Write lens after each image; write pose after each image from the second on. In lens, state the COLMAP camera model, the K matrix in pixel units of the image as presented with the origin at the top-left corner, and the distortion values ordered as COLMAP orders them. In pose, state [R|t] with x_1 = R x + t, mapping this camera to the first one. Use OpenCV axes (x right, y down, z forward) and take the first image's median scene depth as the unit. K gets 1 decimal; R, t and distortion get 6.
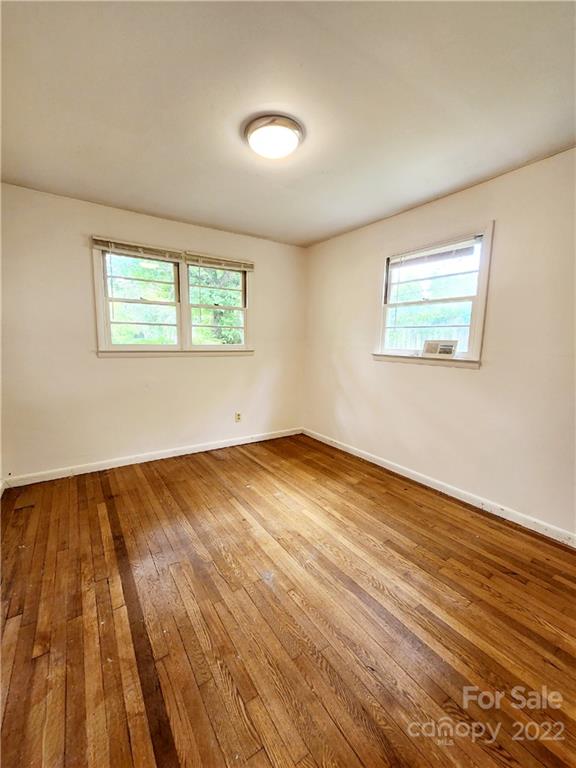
lens RADIAL K [[319.3, 0, 289.7], [0, 319.3, 384.0], [0, 0, 1]] dist [-0.000051, -0.000268]
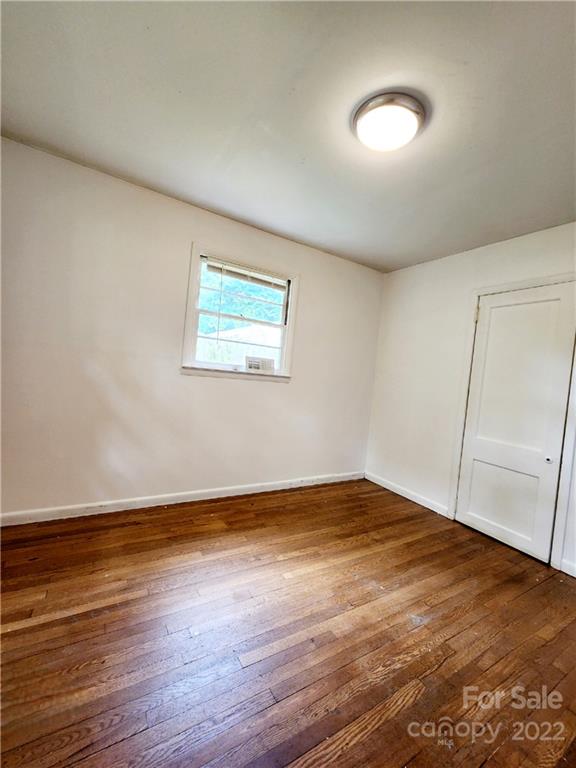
lens RADIAL K [[319.3, 0, 289.7], [0, 319.3, 384.0], [0, 0, 1]] dist [-0.000051, -0.000268]
pose [[0.037561, -0.047851, 0.998148, -0.620375], [0.043357, 0.997990, 0.046212, -0.089599], [-0.998353, 0.041541, 0.039561, 0.831069]]
